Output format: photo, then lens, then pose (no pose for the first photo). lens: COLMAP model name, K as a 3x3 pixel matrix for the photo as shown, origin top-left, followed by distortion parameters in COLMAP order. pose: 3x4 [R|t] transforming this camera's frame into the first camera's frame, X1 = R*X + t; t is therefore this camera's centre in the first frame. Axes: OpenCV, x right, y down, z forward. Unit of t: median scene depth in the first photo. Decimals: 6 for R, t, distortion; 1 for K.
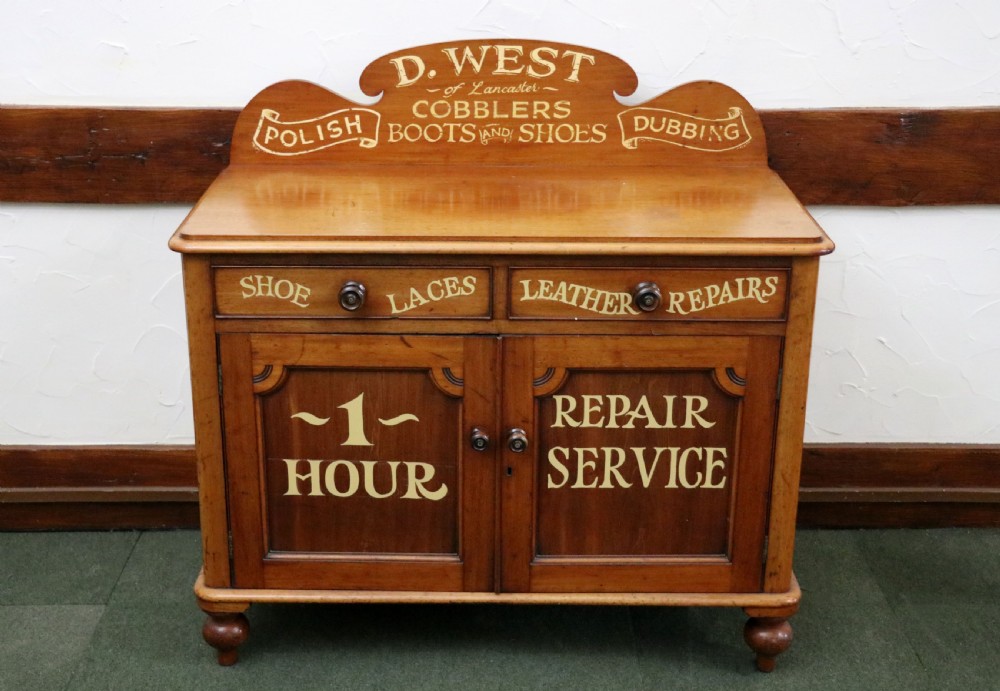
lens RADIAL K [[1422.0, 0, 464.4], [0, 1422.0, 354.7], [0, 0, 1]] dist [0.064087, 0.000000]
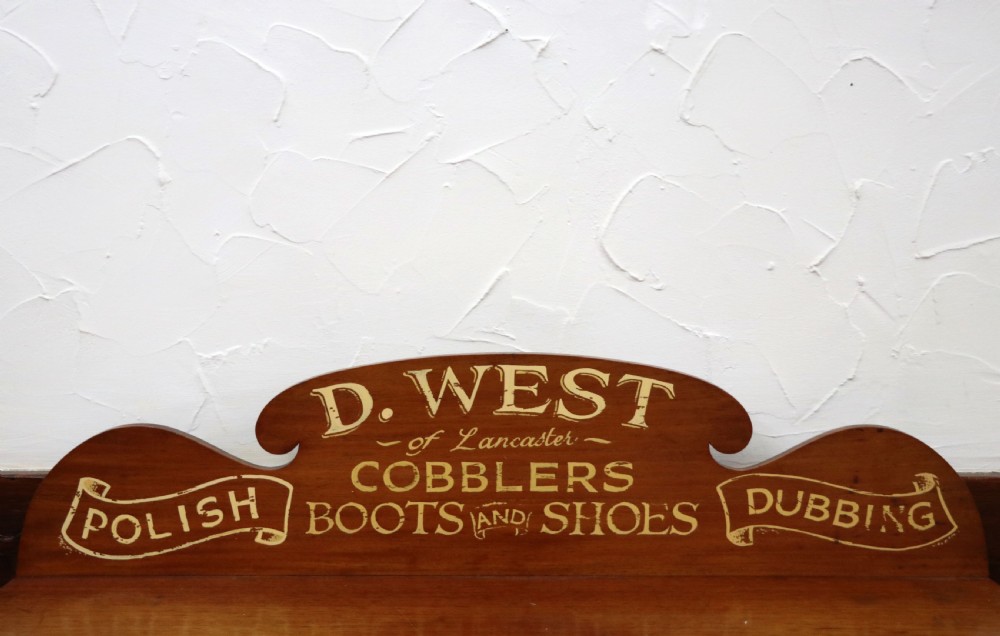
lens RADIAL K [[1178.4, 0, 503.1], [0, 1178.4, 301.4], [0, 0, 1]] dist [0.017292, 0.000000]
pose [[0.999700, 0.001406, 0.024440, 0.012887], [0.005092, 0.964579, -0.263745, -0.126393], [-0.023945, 0.263791, 0.964283, 0.581485]]
